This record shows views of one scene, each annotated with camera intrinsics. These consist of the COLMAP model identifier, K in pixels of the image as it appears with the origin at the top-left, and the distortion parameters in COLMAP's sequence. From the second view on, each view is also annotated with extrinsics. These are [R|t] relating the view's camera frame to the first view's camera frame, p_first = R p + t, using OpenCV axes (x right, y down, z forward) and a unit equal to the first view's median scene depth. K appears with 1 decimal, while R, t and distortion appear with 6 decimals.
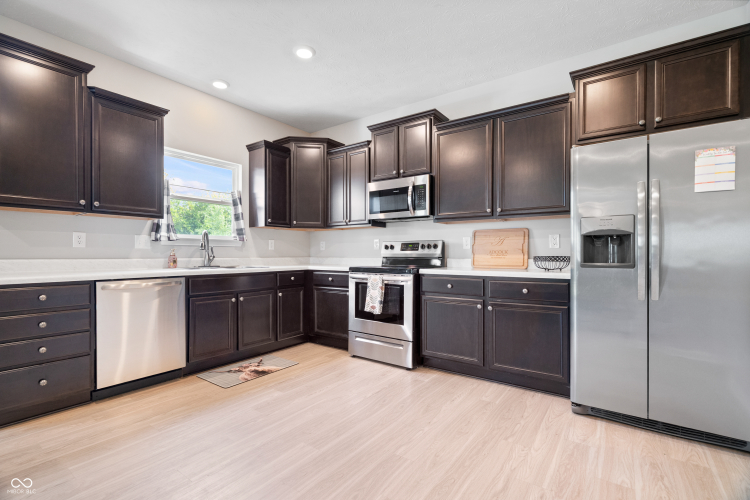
lens RADIAL K [[342.5, 0, 376.6], [0, 342.5, 253.2], [0, 0, 1]] dist [-0.000003, -0.000032]
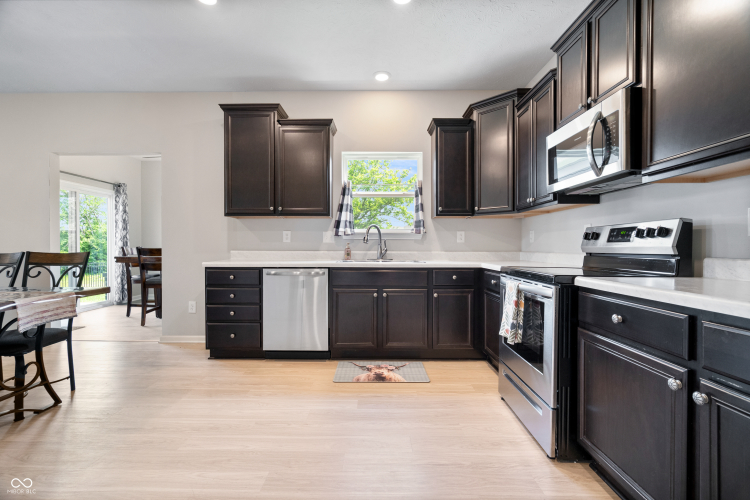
lens RADIAL K [[342.5, 0, 374.5], [0, 342.5, 247.5], [0, 0, 1]] dist [-0.000003, -0.000032]
pose [[0.575512, 0.002256, -0.817790, 0.371841], [-0.000686, 0.999997, 0.002276, 0.000569], [0.817793, -0.000749, 0.575512, 0.440252]]
